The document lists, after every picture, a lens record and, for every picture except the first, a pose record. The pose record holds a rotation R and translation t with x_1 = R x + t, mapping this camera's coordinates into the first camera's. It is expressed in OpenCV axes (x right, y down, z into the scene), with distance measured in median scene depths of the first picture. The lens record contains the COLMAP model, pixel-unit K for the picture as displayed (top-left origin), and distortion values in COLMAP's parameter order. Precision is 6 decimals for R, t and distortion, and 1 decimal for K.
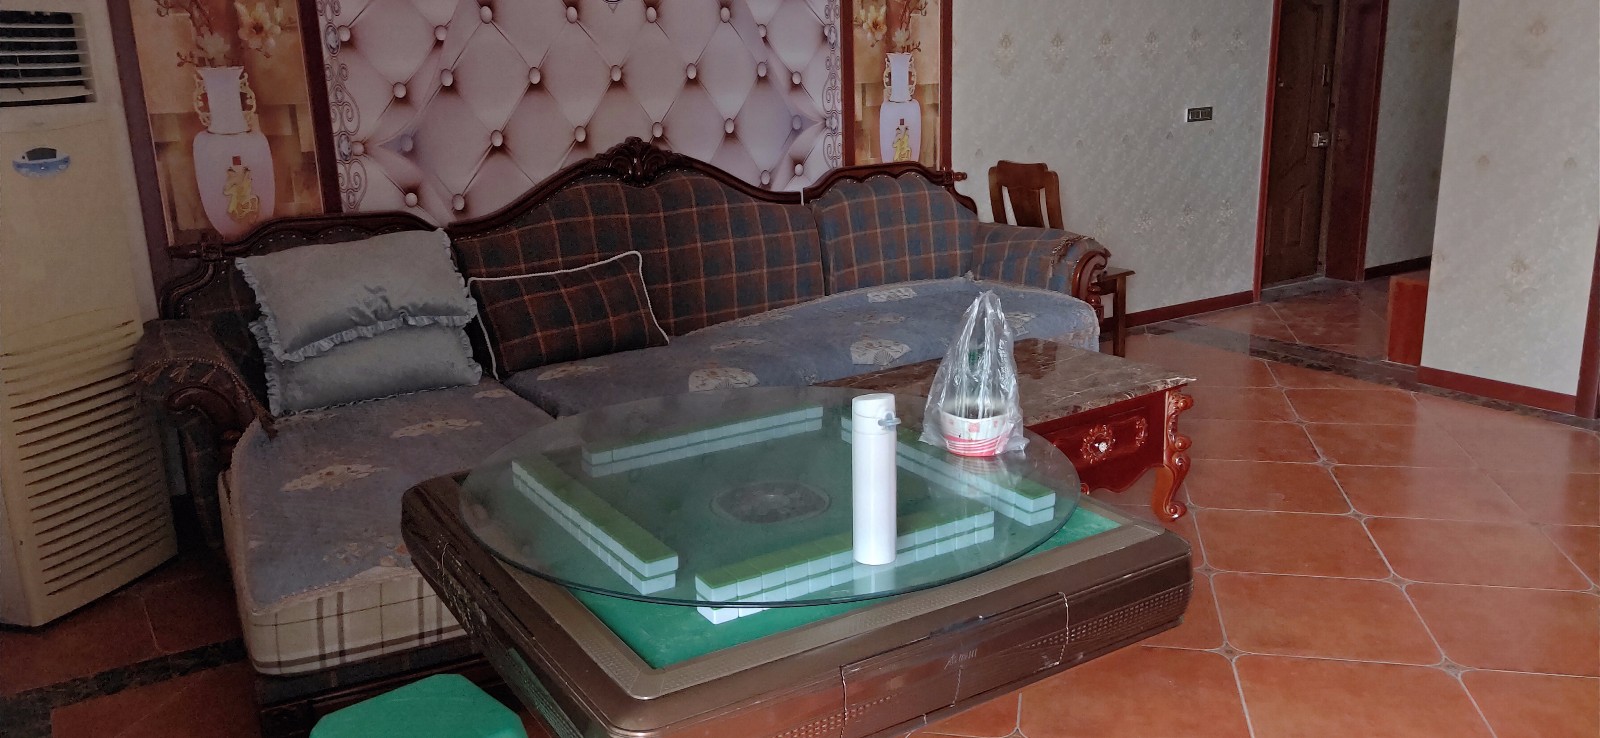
lens RADIAL K [[1201.0, 0, 798.6], [0, 1201.0, 365.6], [0, 0, 1]] dist [0.009732, -0.004201]
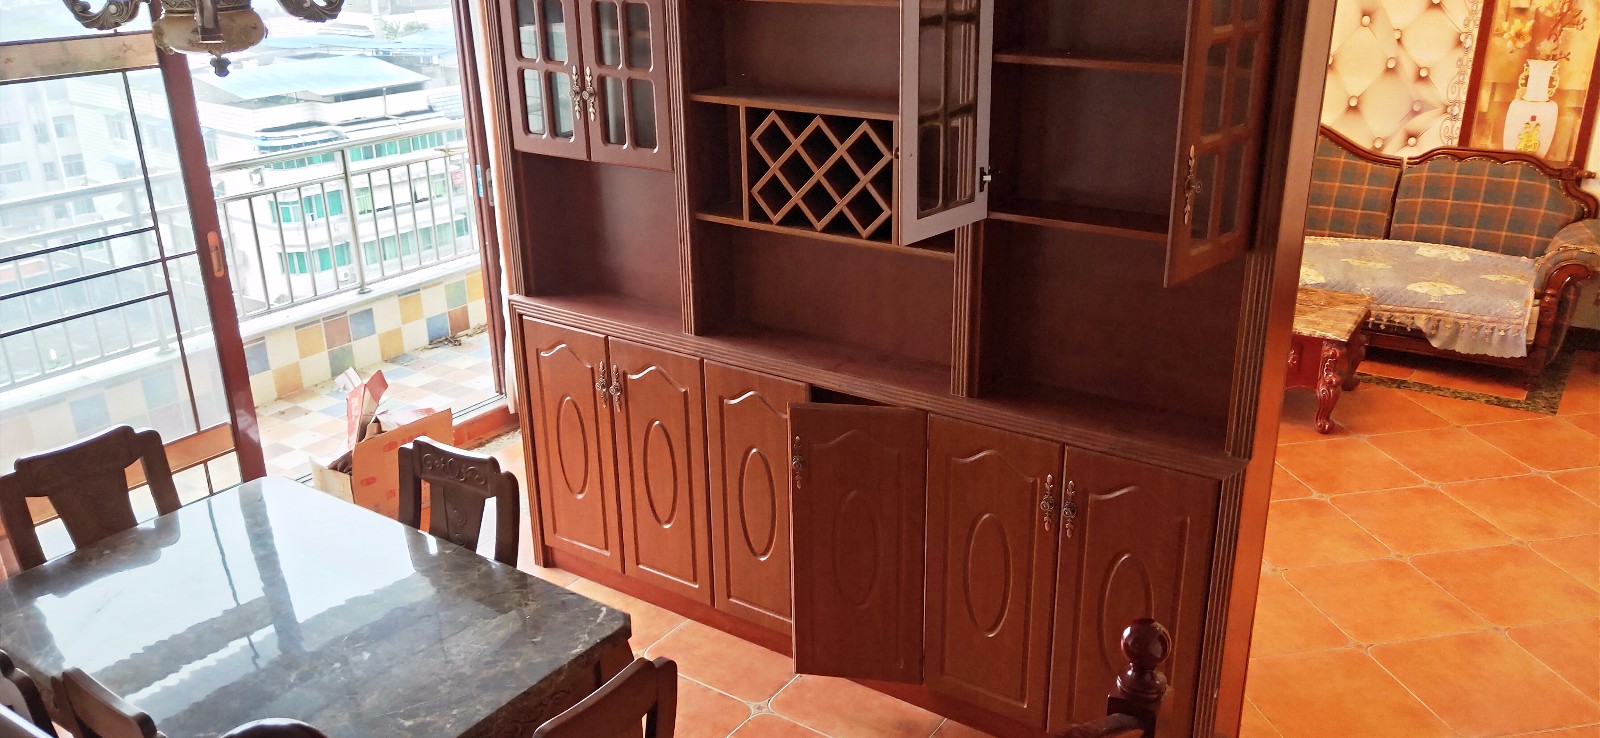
lens RADIAL K [[1201.0, 0, 803.2], [0, 1201.0, 368.4], [0, 0, 1]] dist [0.009732, -0.004201]
pose [[0.404772, 0.346894, -0.846064, 0.917217], [-0.226455, 0.934455, 0.274795, -0.141724], [0.885933, 0.080366, 0.456797, -0.161239]]
